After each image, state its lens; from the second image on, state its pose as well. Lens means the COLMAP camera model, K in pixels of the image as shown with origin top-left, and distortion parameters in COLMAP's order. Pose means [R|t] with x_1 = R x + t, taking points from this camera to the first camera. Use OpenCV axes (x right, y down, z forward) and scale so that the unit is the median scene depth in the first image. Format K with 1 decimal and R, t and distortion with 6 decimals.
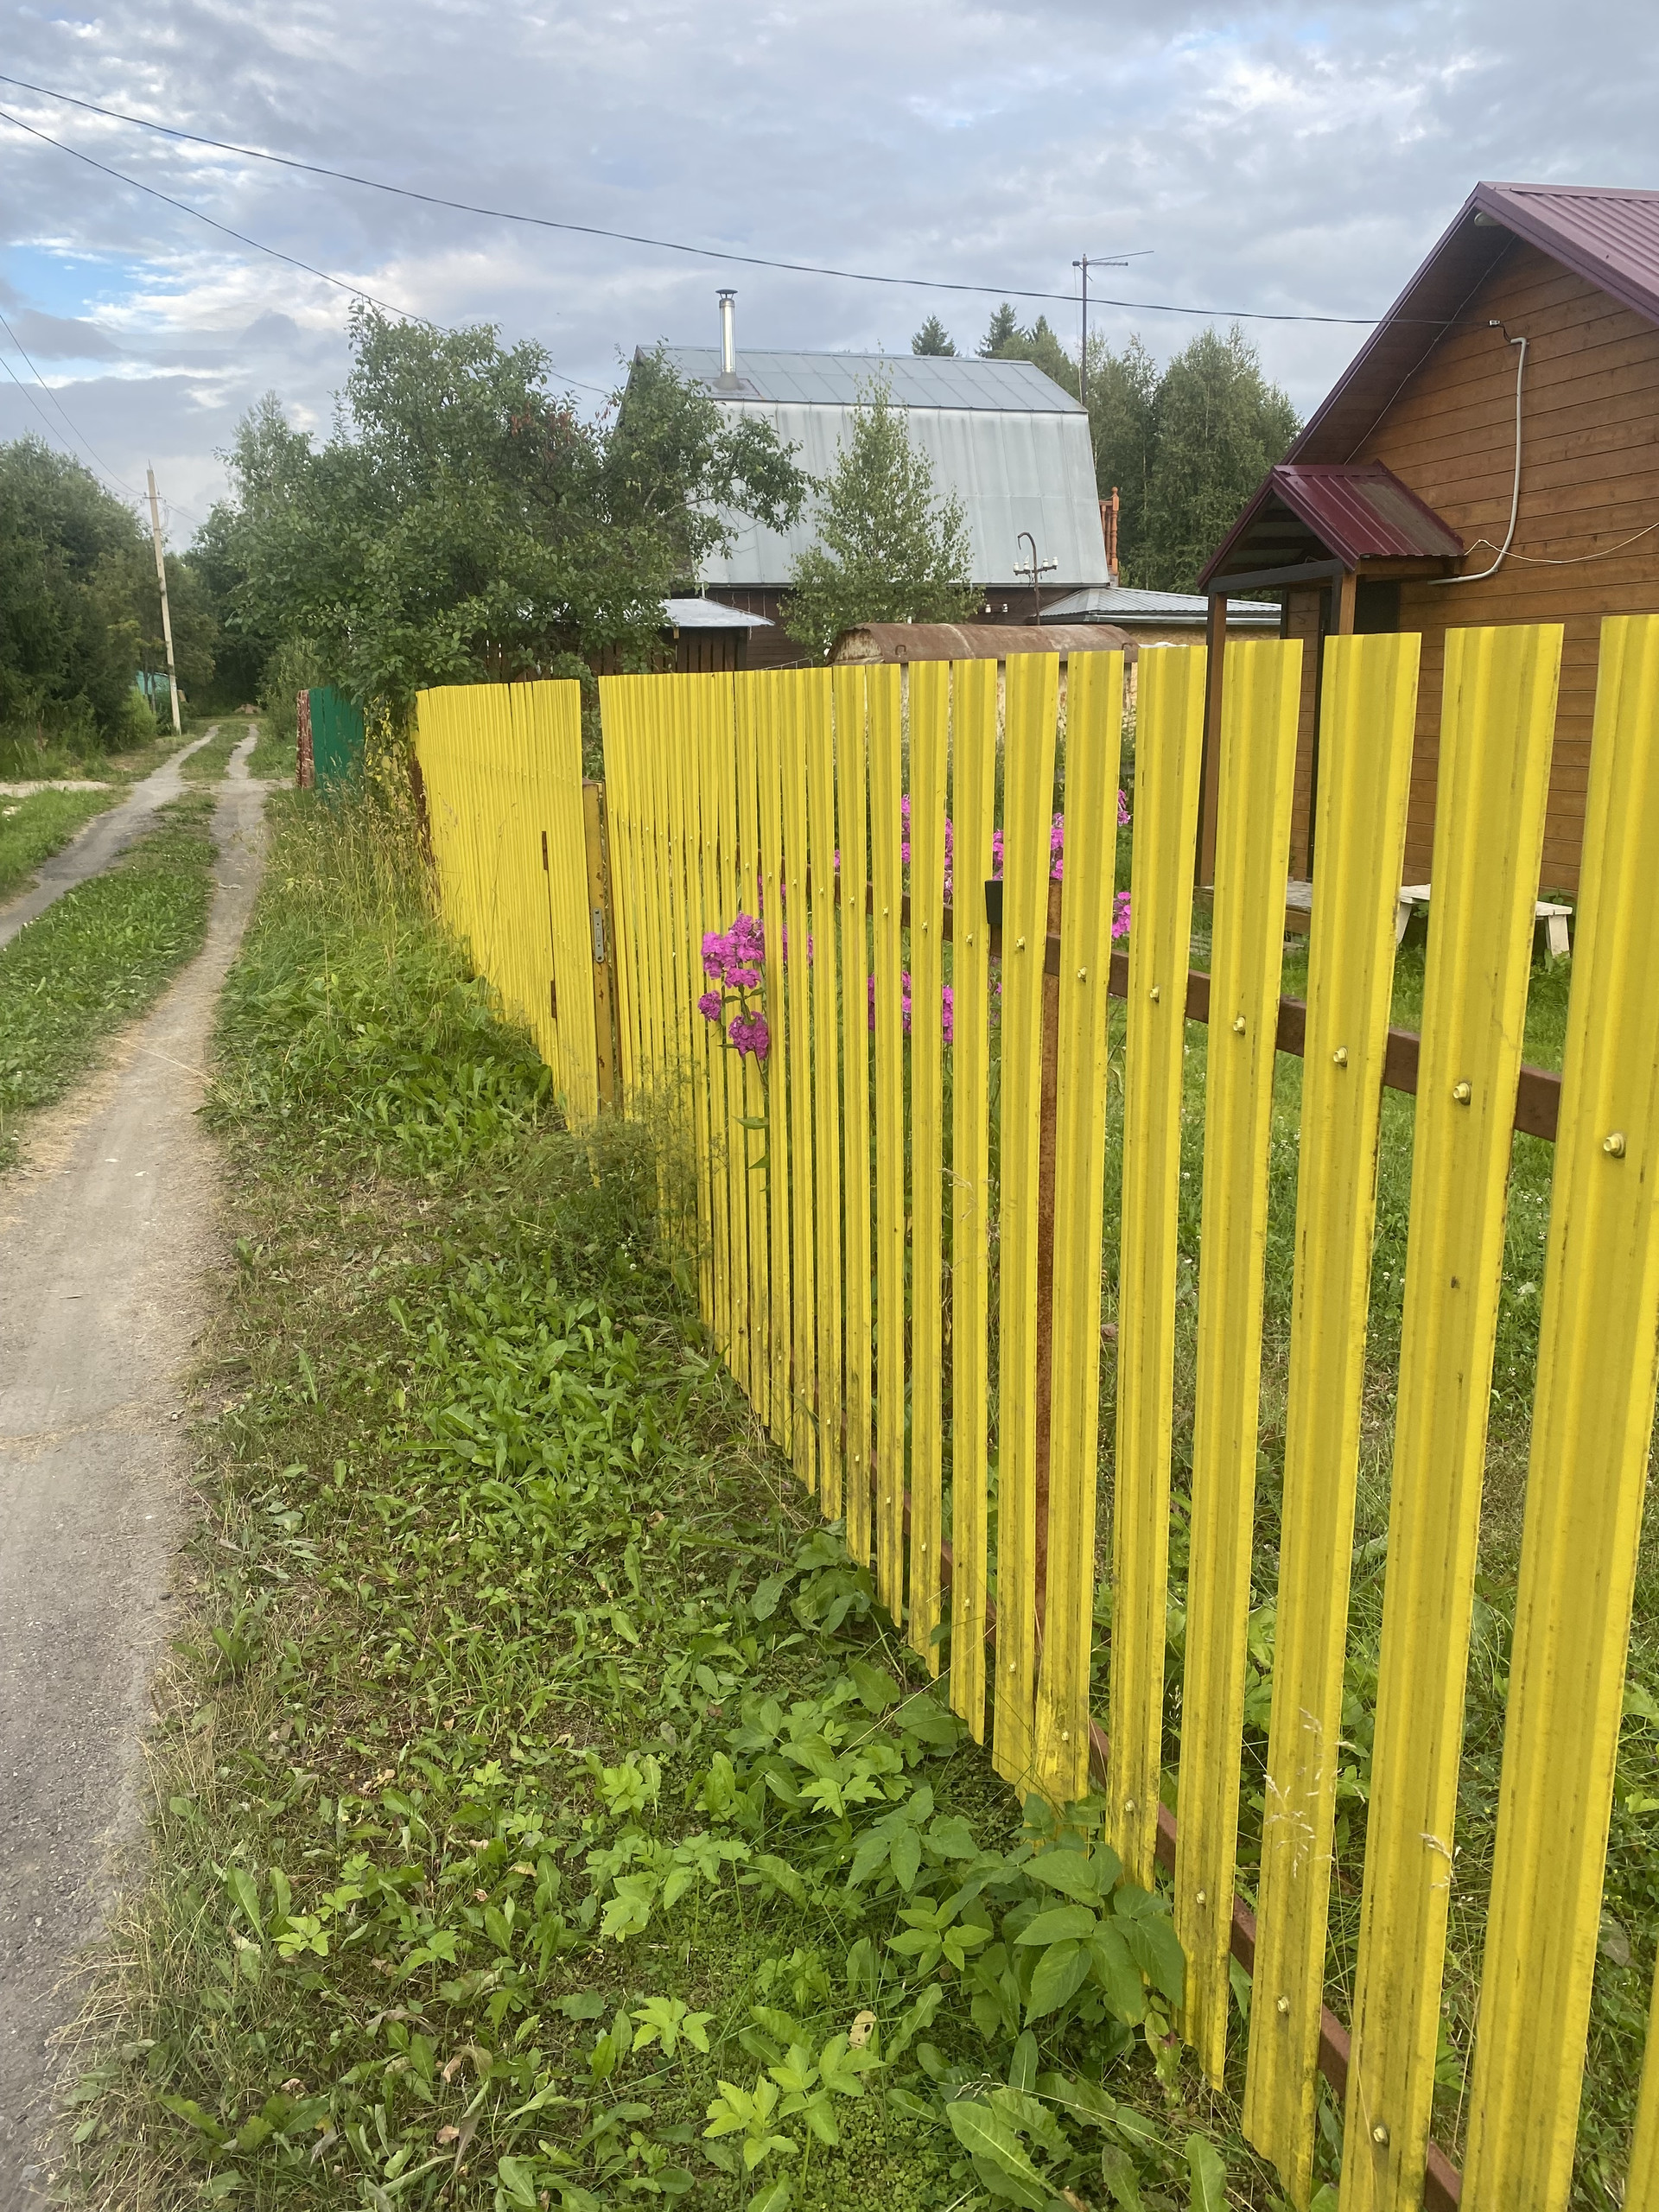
lens RADIAL K [[1681.5, 0, 823.7], [0, 1681.5, 1108.0], [0, 0, 1]] dist [0.029196, -0.032154]
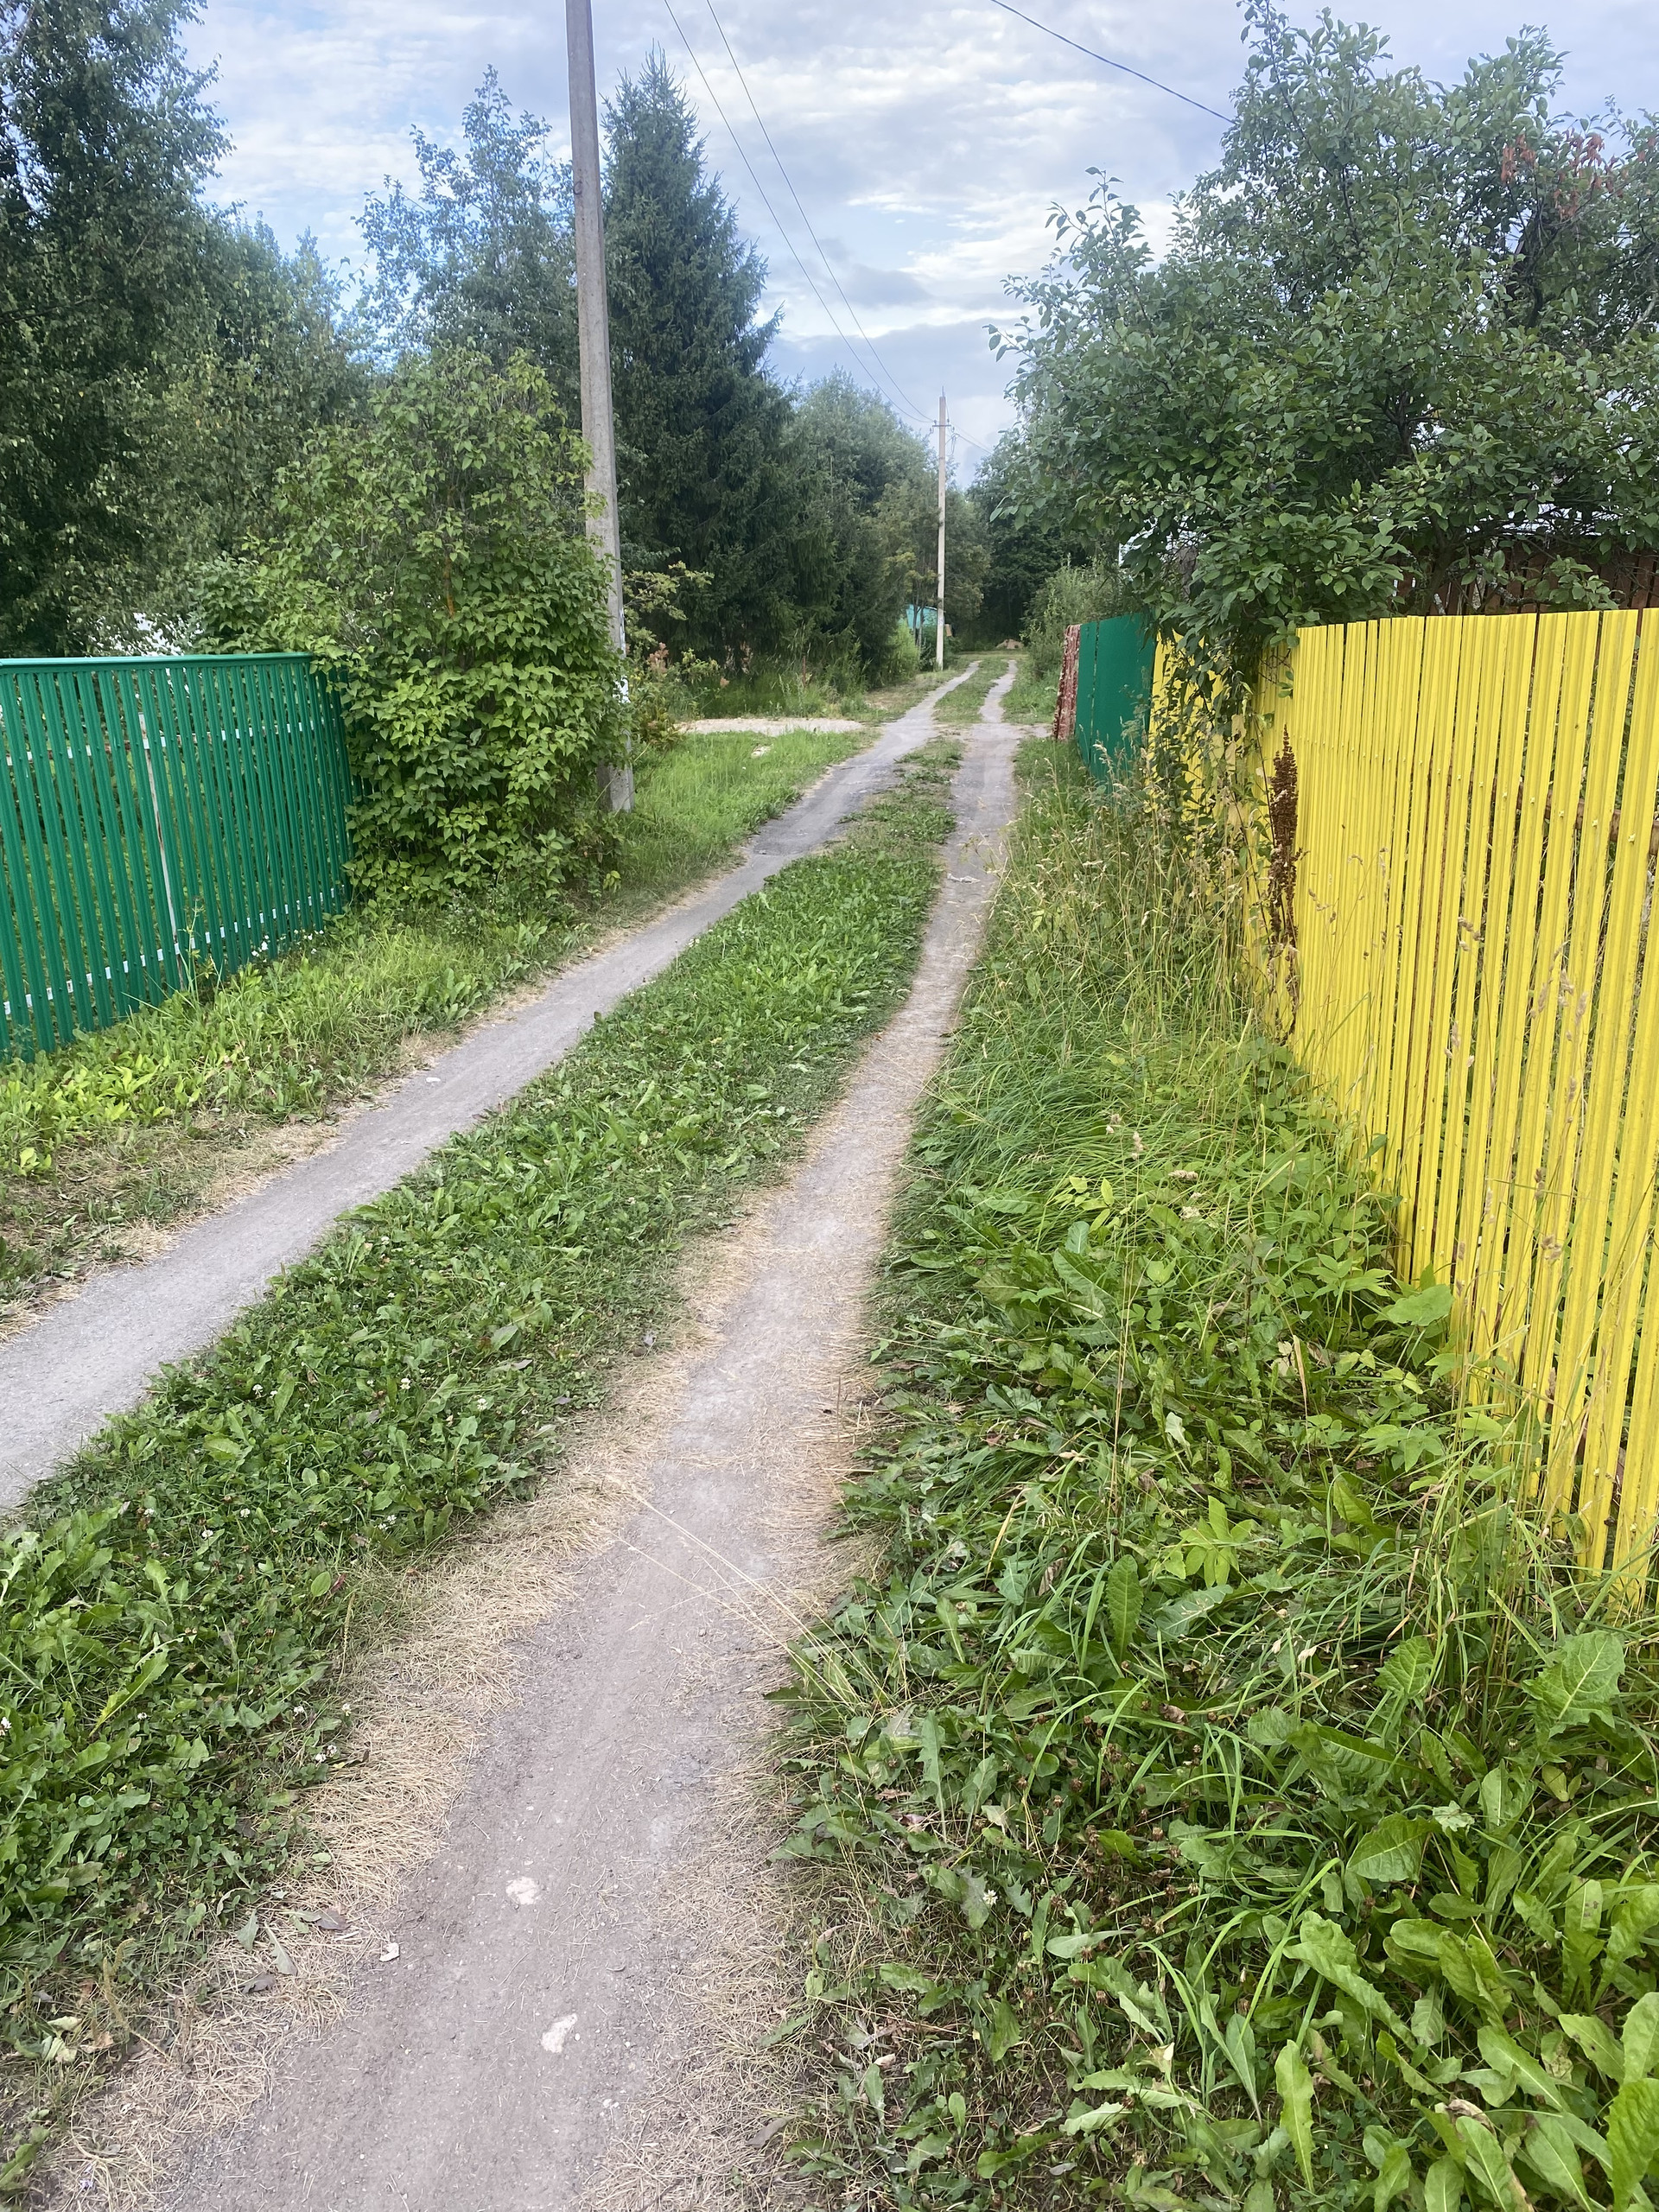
lens RADIAL K [[1681.5, 0, 826.8], [0, 1681.5, 1111.6], [0, 0, 1]] dist [0.029196, -0.032154]
pose [[0.910986, 0.123754, -0.393434, -0.043442], [-0.109000, 0.992246, 0.059723, -0.031417], [0.397774, -0.011522, 0.917411, 0.127339]]
